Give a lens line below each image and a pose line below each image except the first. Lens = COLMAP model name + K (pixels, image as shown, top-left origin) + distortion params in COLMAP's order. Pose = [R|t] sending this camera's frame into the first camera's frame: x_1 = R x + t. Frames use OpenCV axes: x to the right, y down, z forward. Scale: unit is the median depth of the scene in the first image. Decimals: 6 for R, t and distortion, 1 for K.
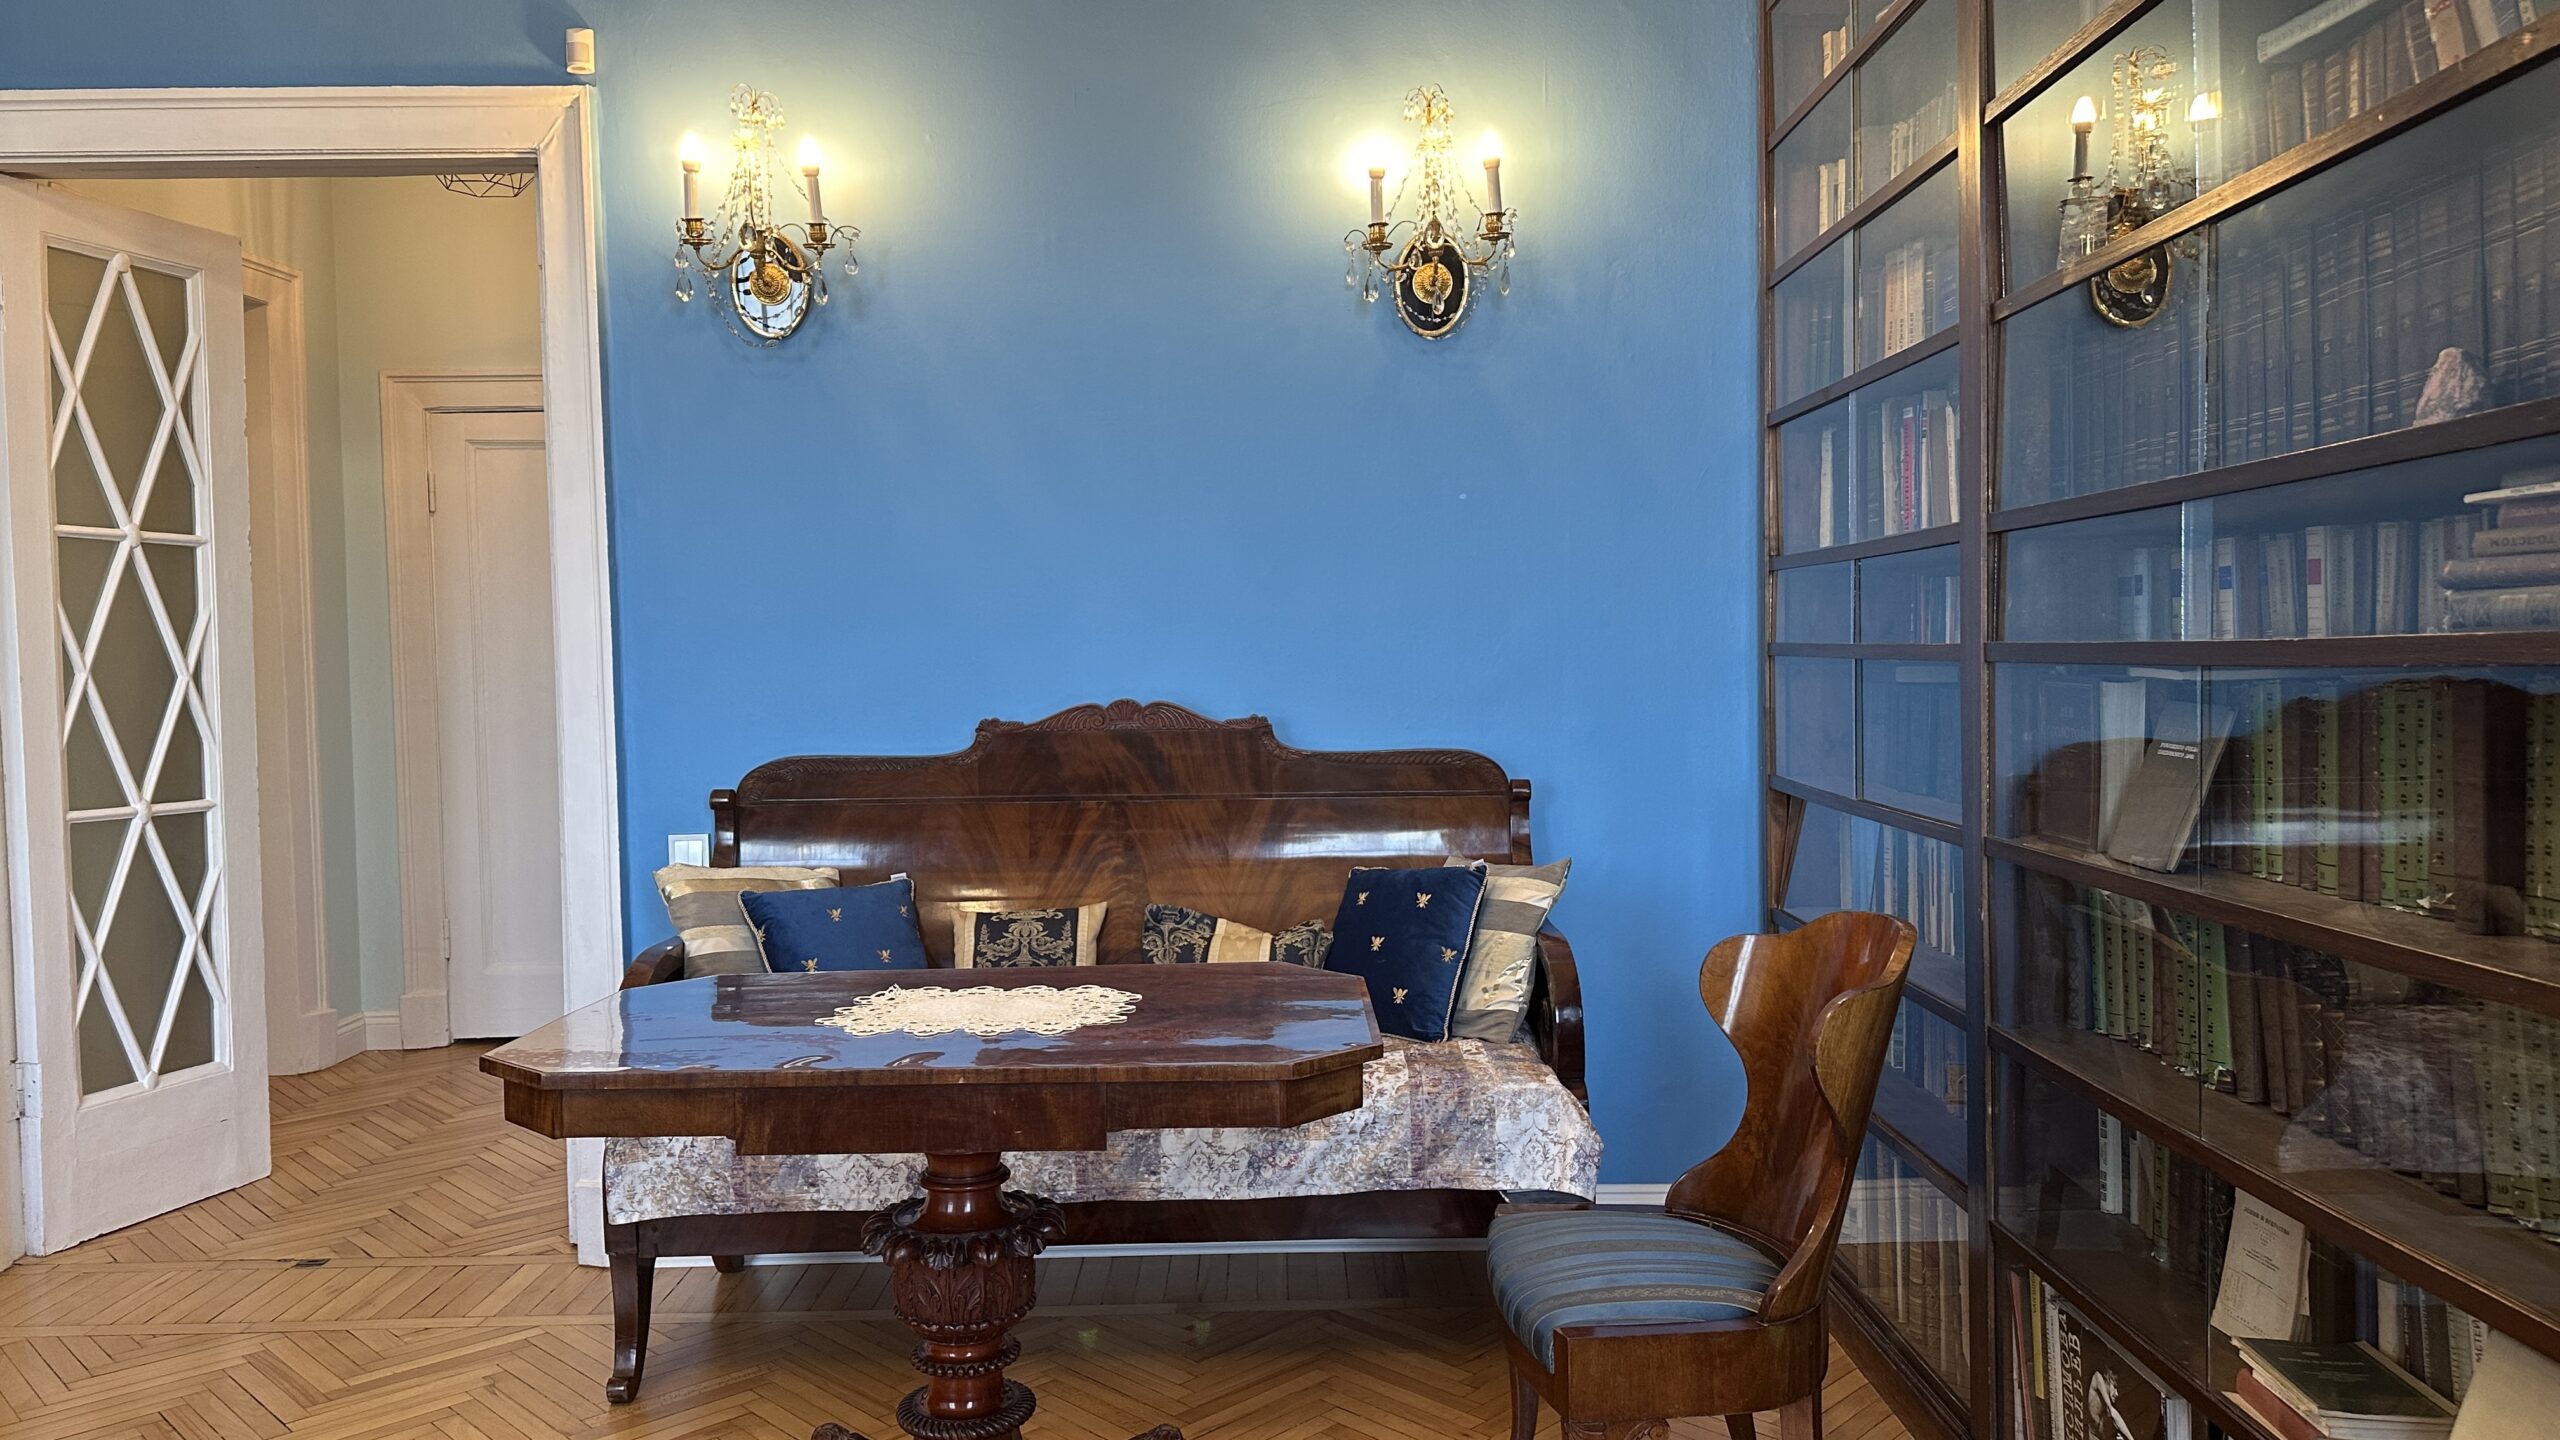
lens RADIAL K [[1800.8, 0, 1272.2], [0, 1800.8, 704.4], [0, 0, 1]] dist [0.098513, -0.128816]
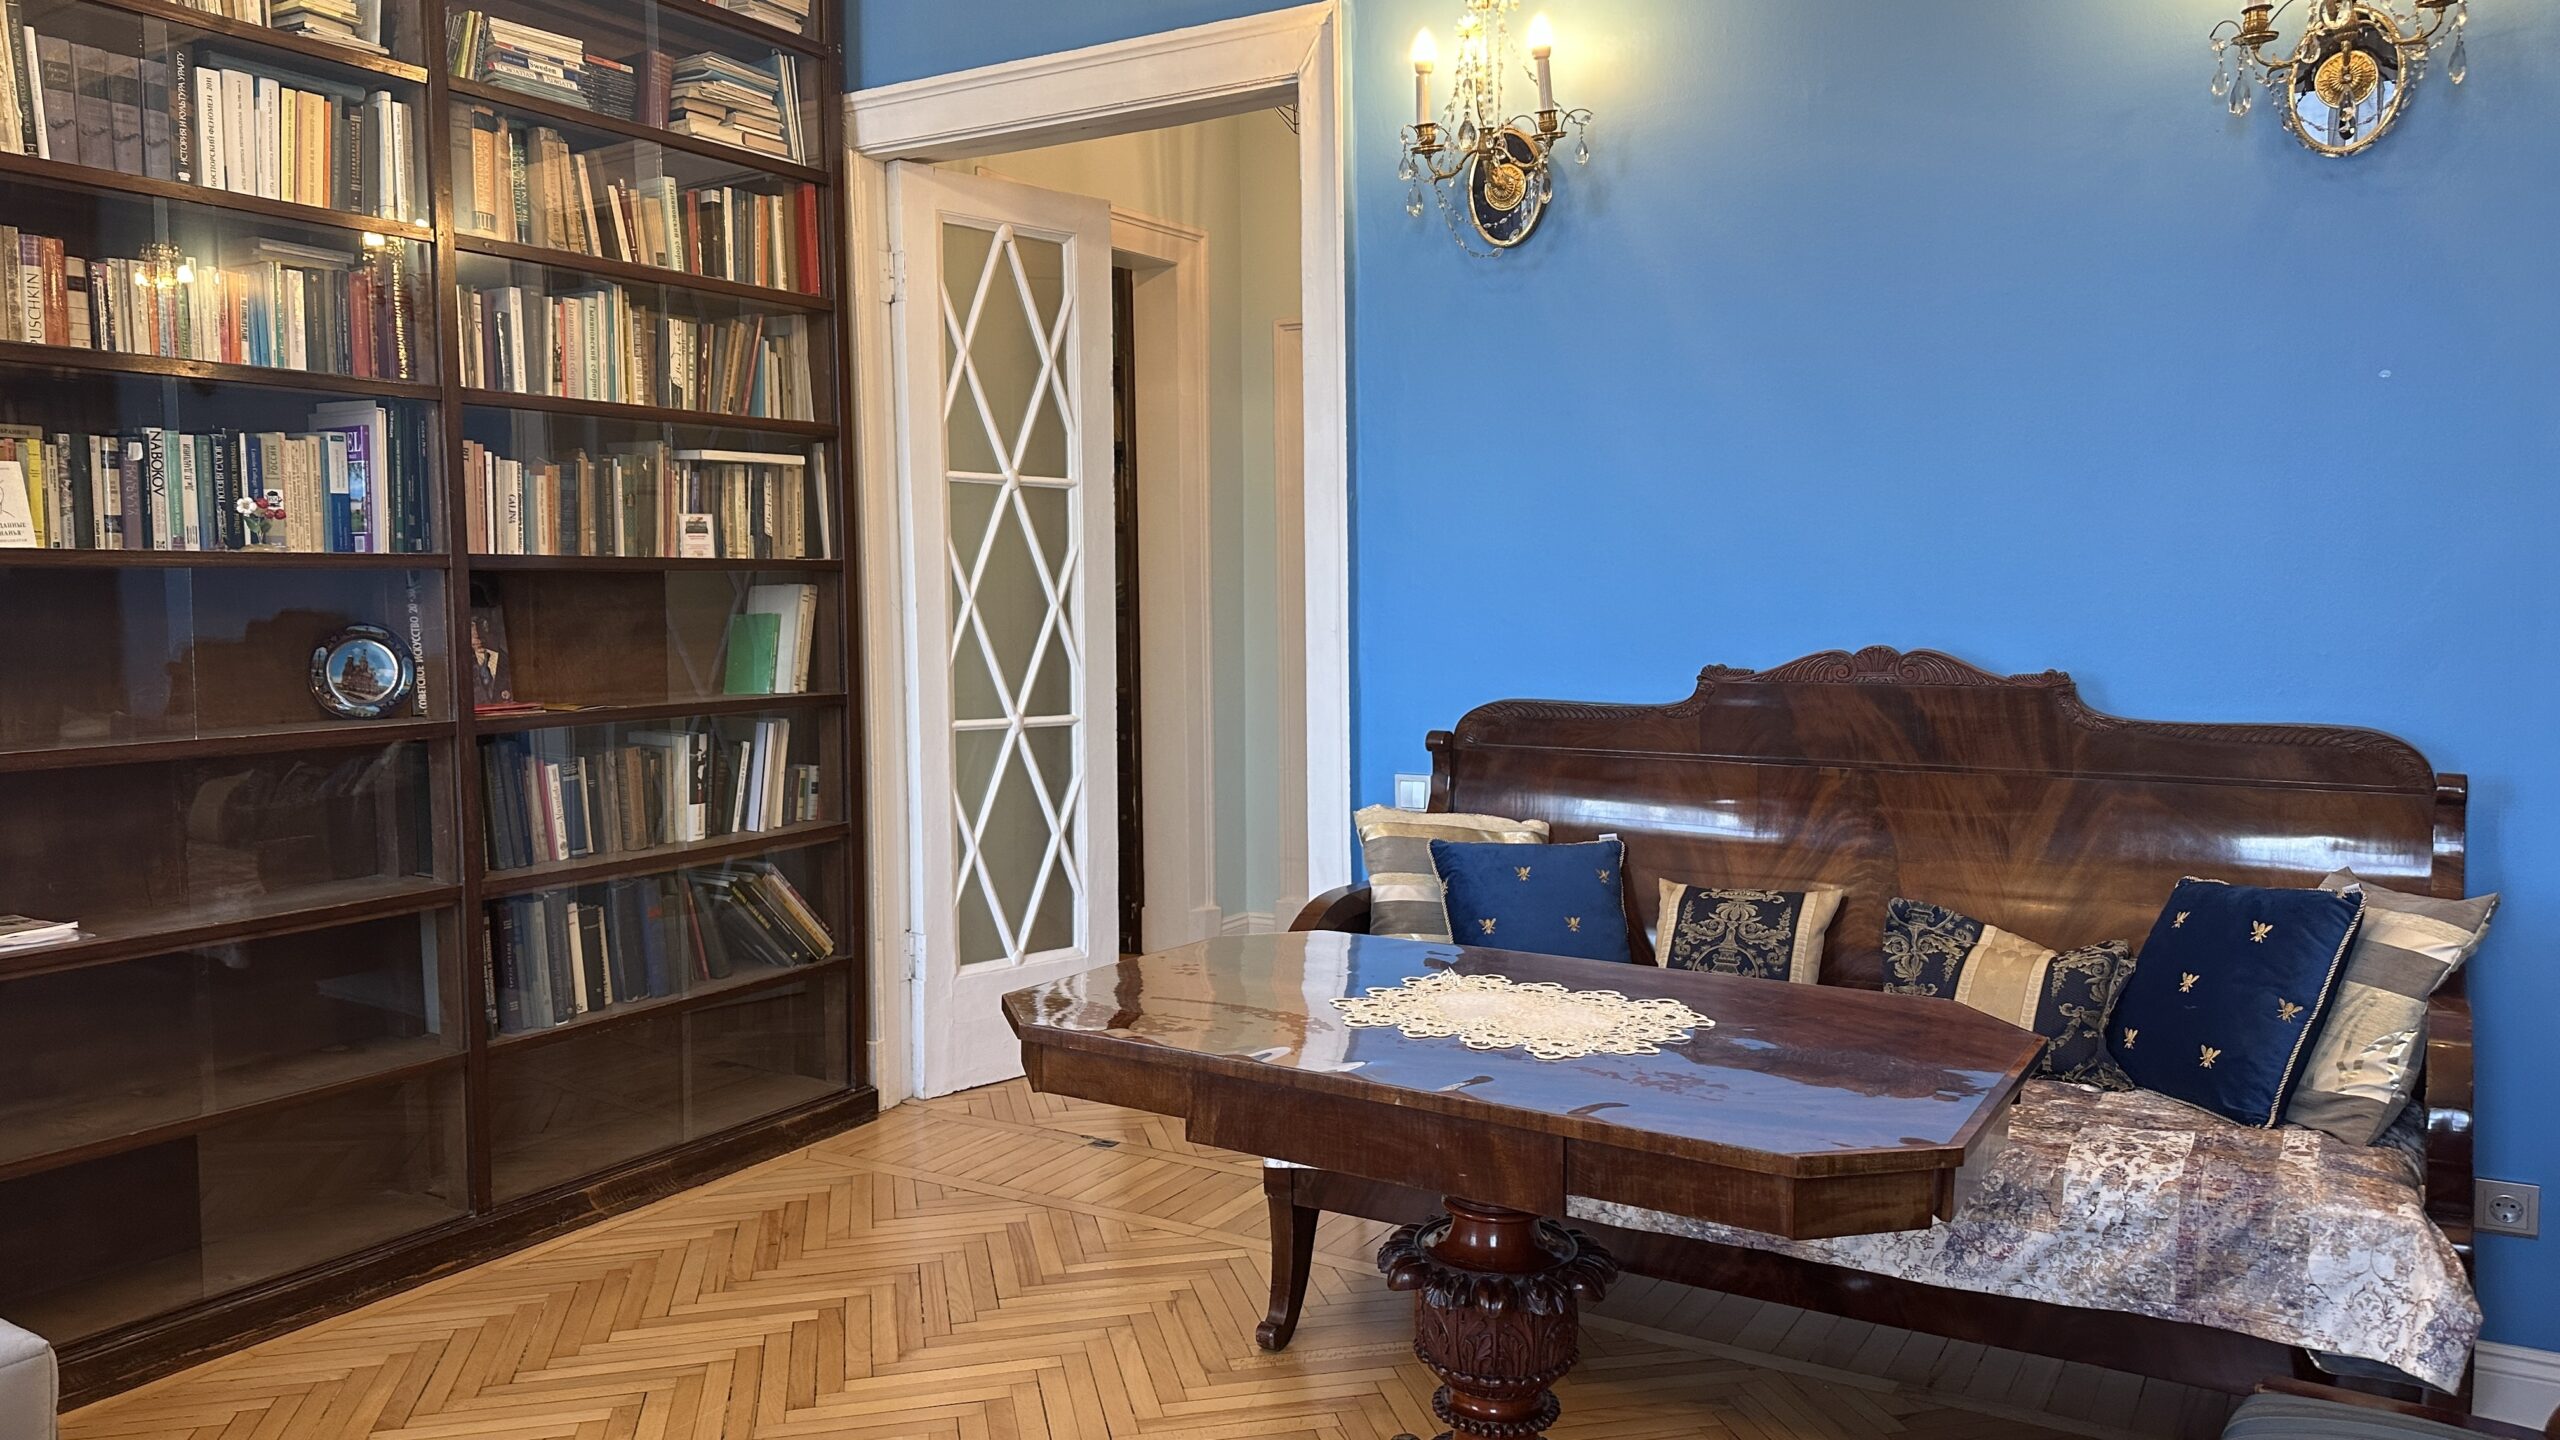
lens RADIAL K [[1800.8, 0, 1277.1], [0, 1800.8, 716.0], [0, 0, 1]] dist [0.098513, -0.128816]
pose [[0.852290, 0.045950, -0.521047, 0.118655], [-0.022921, 0.998458, 0.050560, -0.006888], [0.522567, -0.031149, 0.852029, 0.148896]]
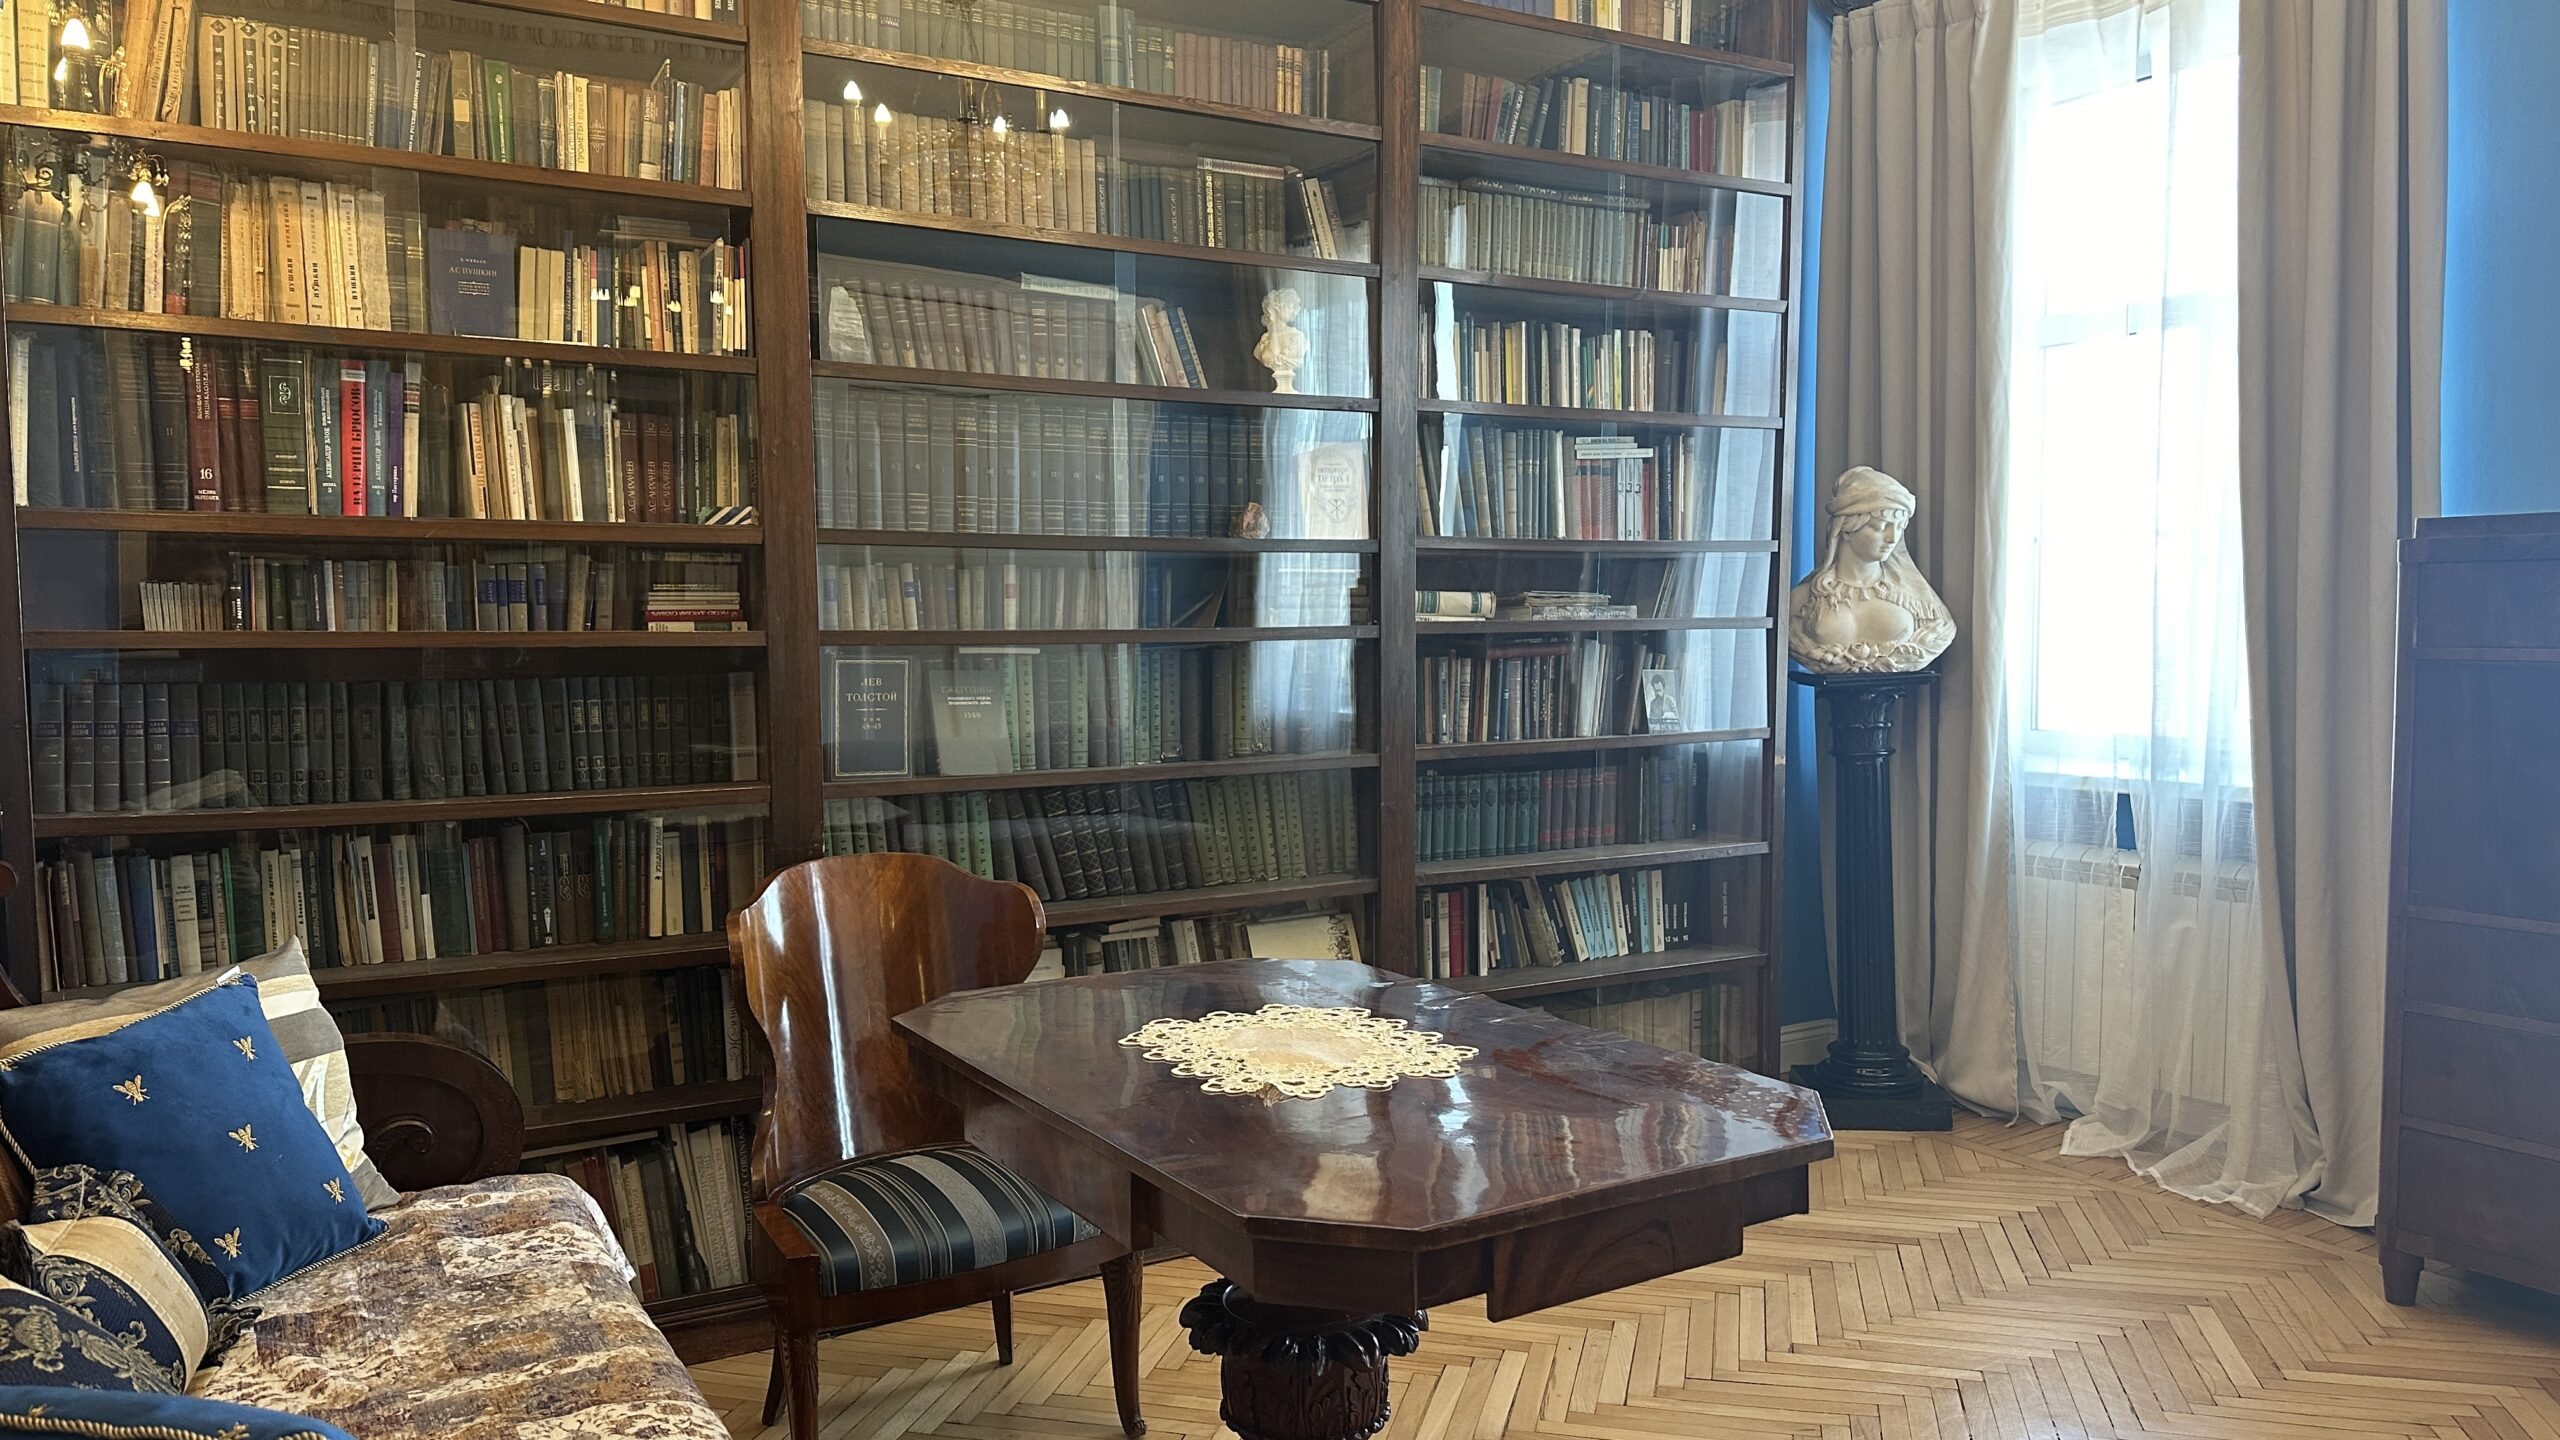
lens RADIAL K [[1800.8, 0, 1261.7], [0, 1800.8, 737.4], [0, 0, 1]] dist [0.098513, -0.128816]
pose [[-0.514884, -0.034095, 0.856582, -0.579496], [0.041517, 0.997045, 0.064641, -0.020362], [-0.856254, 0.068845, -0.511946, 0.953643]]
